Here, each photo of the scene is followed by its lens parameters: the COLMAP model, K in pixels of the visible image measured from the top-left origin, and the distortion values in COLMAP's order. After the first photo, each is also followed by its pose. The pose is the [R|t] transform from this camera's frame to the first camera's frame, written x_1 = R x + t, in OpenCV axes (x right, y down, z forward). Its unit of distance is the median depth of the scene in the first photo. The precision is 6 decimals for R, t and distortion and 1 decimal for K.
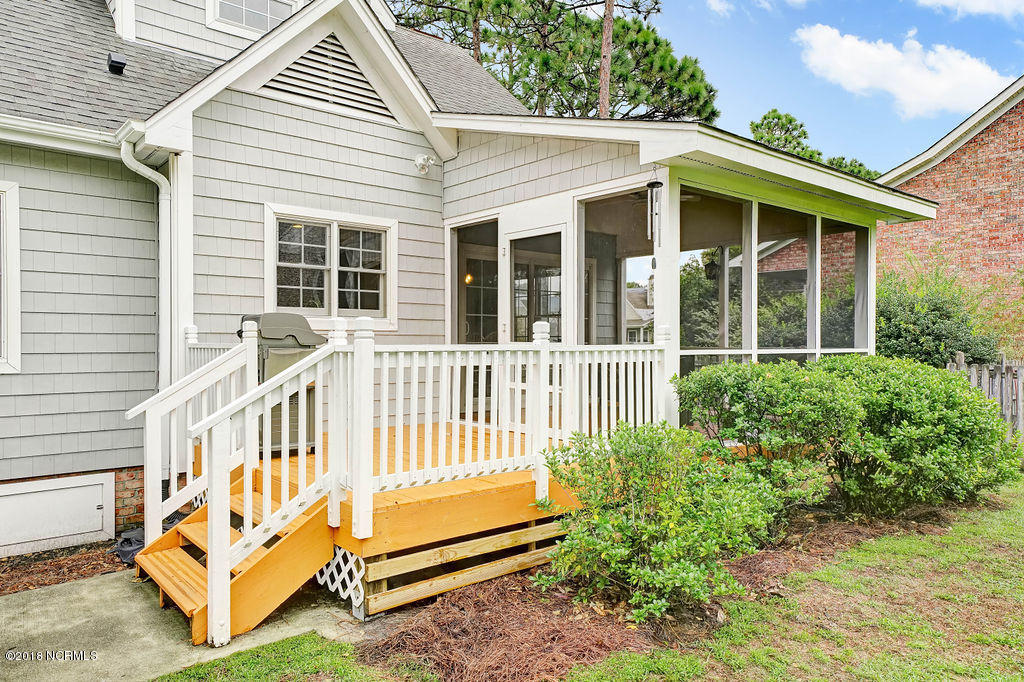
lens RADIAL K [[694.0, 0, 511.1], [0, 694.0, 337.7], [0, 0, 1]] dist [0.025726, 0.000385]
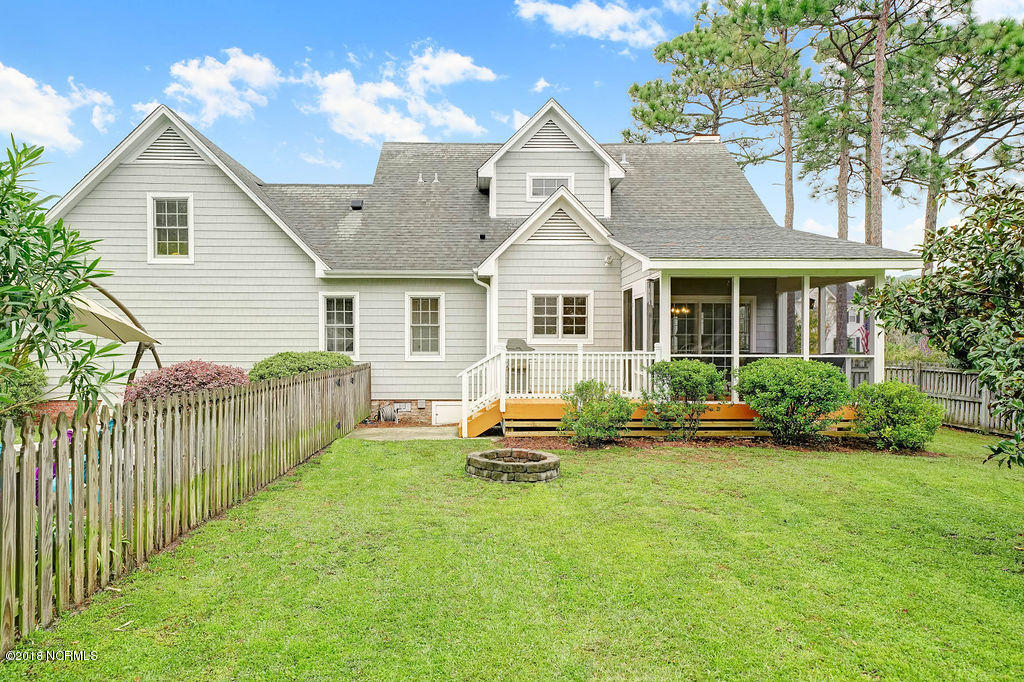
lens RADIAL K [[619.4, 0, 506.2], [0, 619.4, 339.9], [0, 0, 1]] dist [0.023931, 0.000739]
pose [[0.797805, -0.005830, -0.602888, 0.764672], [0.000993, 0.999965, -0.008356, -0.009104], [0.602915, 0.006068, 0.797782, -0.634375]]
